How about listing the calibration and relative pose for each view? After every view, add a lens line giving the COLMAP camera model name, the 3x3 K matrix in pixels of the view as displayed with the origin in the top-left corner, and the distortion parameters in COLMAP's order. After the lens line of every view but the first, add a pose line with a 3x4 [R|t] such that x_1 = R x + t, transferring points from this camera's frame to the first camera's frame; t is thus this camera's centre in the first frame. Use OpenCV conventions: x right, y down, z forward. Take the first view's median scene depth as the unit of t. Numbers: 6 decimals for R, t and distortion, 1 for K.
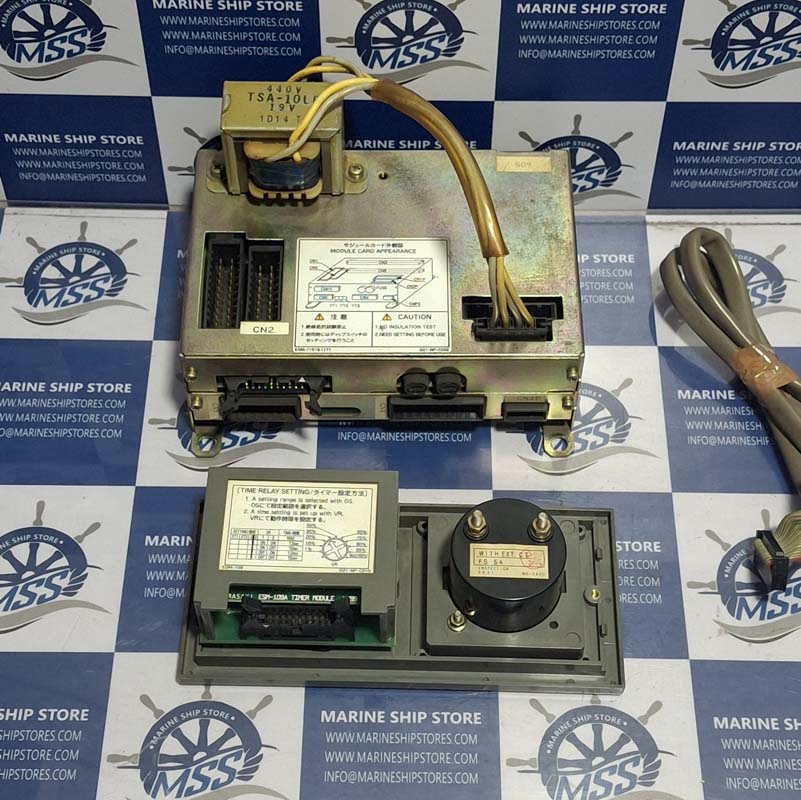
lens RADIAL K [[1571.4, 0, 400.5], [0, 1571.4, 400.0], [0, 0, 1]] dist [0.326282, -1.616194]
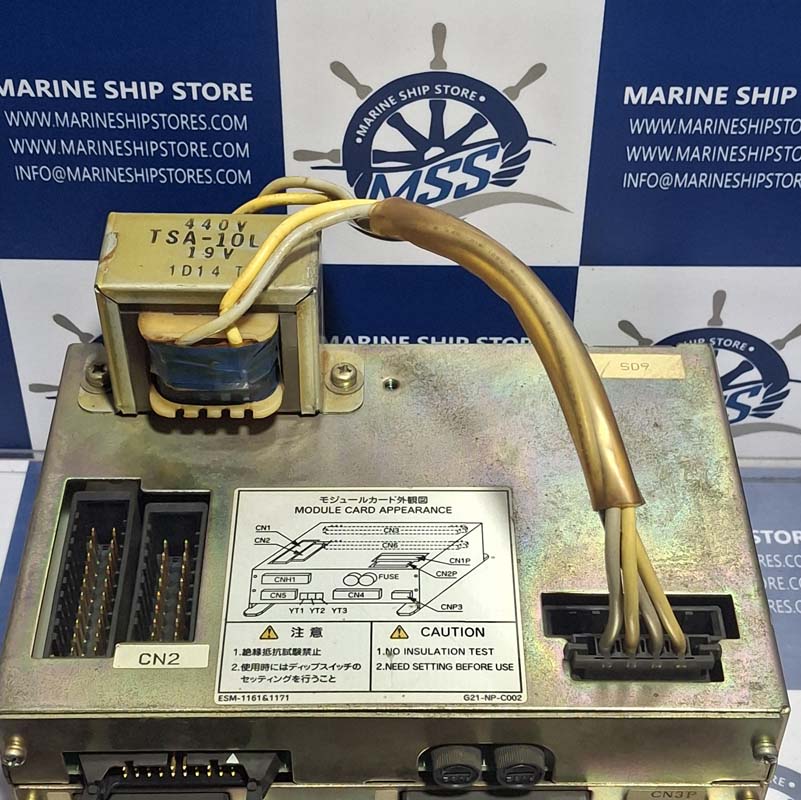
lens RADIAL K [[1571.4, 0, 400.5], [0, 1571.4, 400.0], [0, 0, 1]] dist [0.326282, -1.616194]
pose [[0.999996, -0.000427, 0.002934, -0.009493], [0.001018, 0.978876, -0.204450, -0.020456], [-0.002785, 0.204452, 0.978873, 0.459817]]
